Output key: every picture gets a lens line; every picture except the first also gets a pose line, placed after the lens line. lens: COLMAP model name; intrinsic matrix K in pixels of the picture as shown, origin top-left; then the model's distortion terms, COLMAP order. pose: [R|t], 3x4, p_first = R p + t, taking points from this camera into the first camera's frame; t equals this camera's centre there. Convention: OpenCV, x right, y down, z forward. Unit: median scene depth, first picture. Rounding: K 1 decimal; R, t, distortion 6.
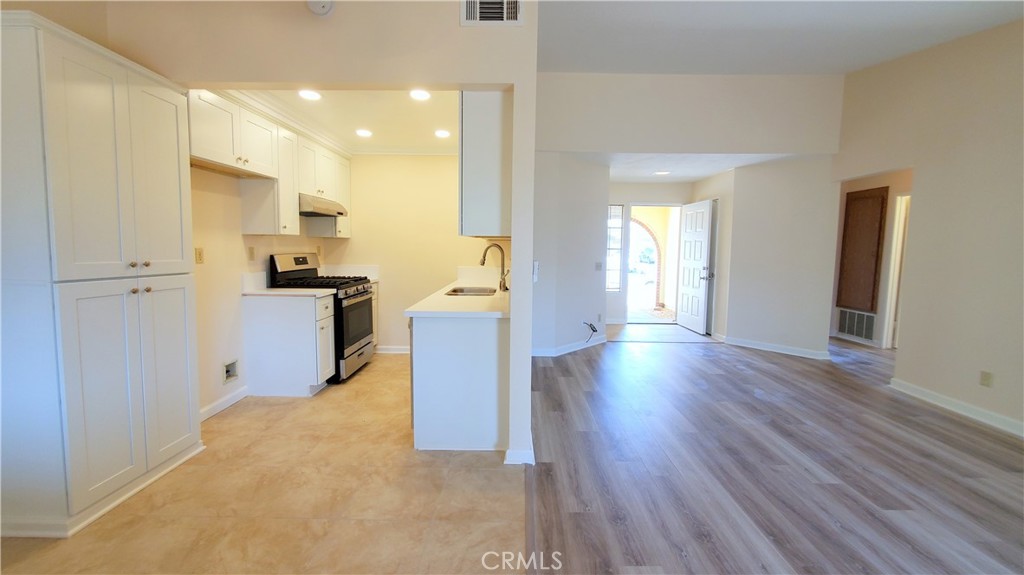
lens RADIAL K [[408.1, 0, 514.1], [0, 408.1, 279.0], [0, 0, 1]] dist [0.000914, -0.002840]
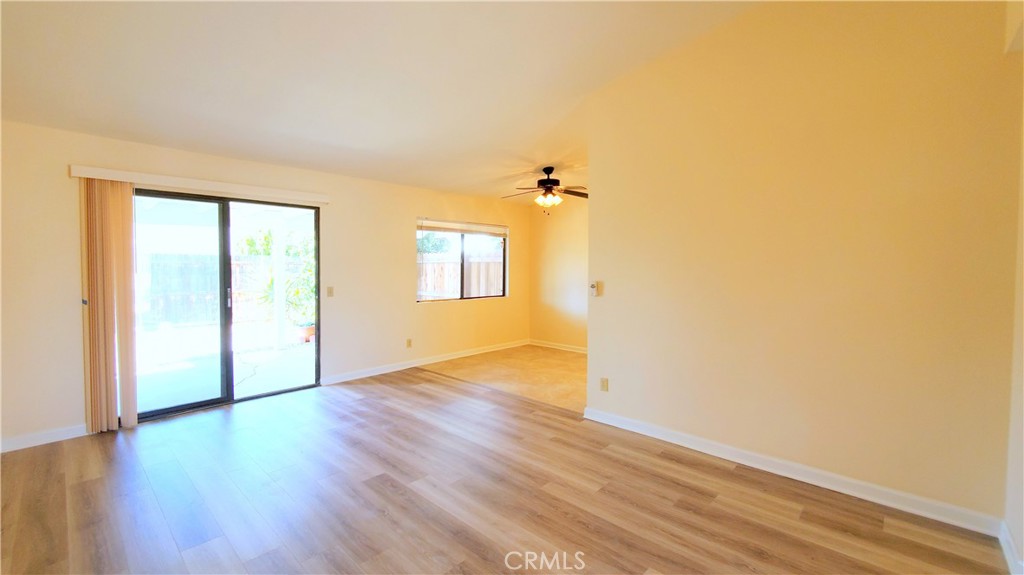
lens RADIAL K [[421.4, 0, 514.2], [0, 421.4, 278.9], [0, 0, 1]] dist [0.000261, -0.000275]
pose [[-0.678228, 0.007247, -0.734816, 0.975941], [-0.070534, 0.994692, 0.074912, -0.106584], [0.731459, 0.102637, -0.674117, 1.298863]]
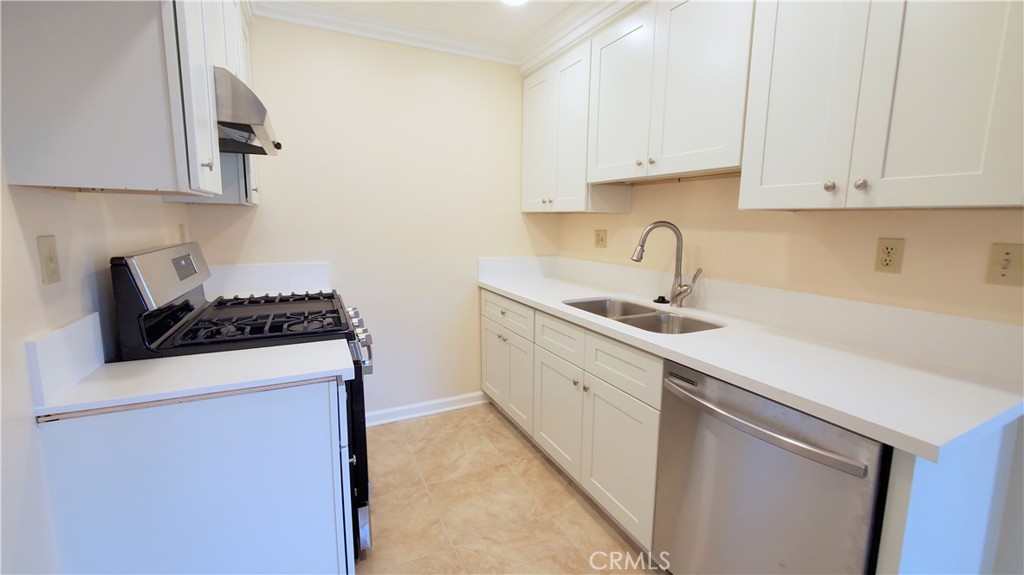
lens RADIAL K [[408.1, 0, 514.1], [0, 408.1, 279.0], [0, 0, 1]] dist [0.000914, -0.002840]
pose [[0.891300, -0.064871, 0.448750, -0.508776], [0.033474, 0.996426, 0.077556, -0.061675], [-0.452177, -0.054104, 0.890286, 0.641535]]
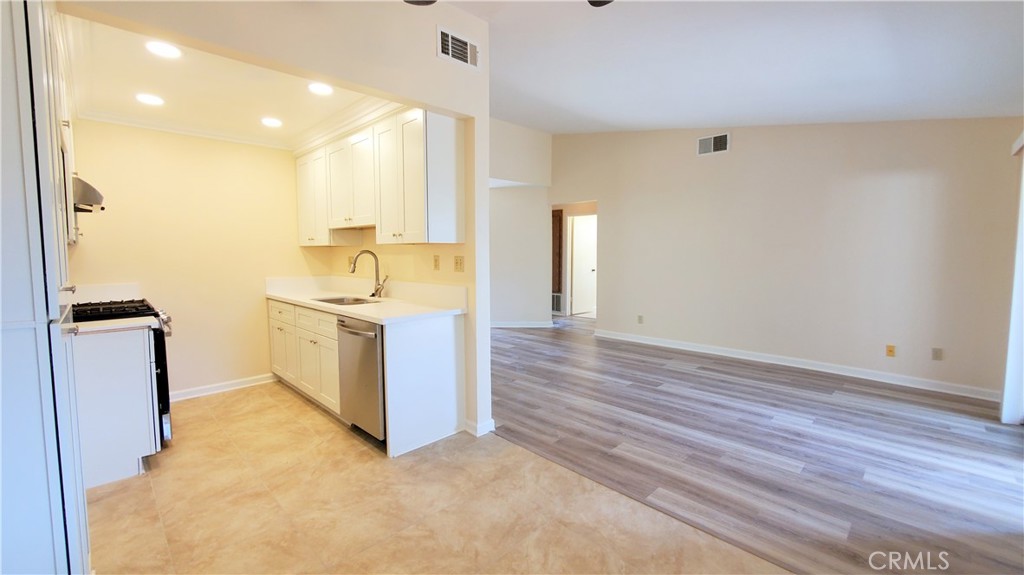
lens RADIAL K [[421.4, 0, 514.2], [0, 421.4, 278.9], [0, 0, 1]] dist [0.000261, -0.000275]
pose [[0.703511, -0.060163, 0.708133, -0.559406], [0.069419, 0.997463, 0.015778, -0.008985], [-0.707286, 0.038058, 0.705903, 0.037508]]
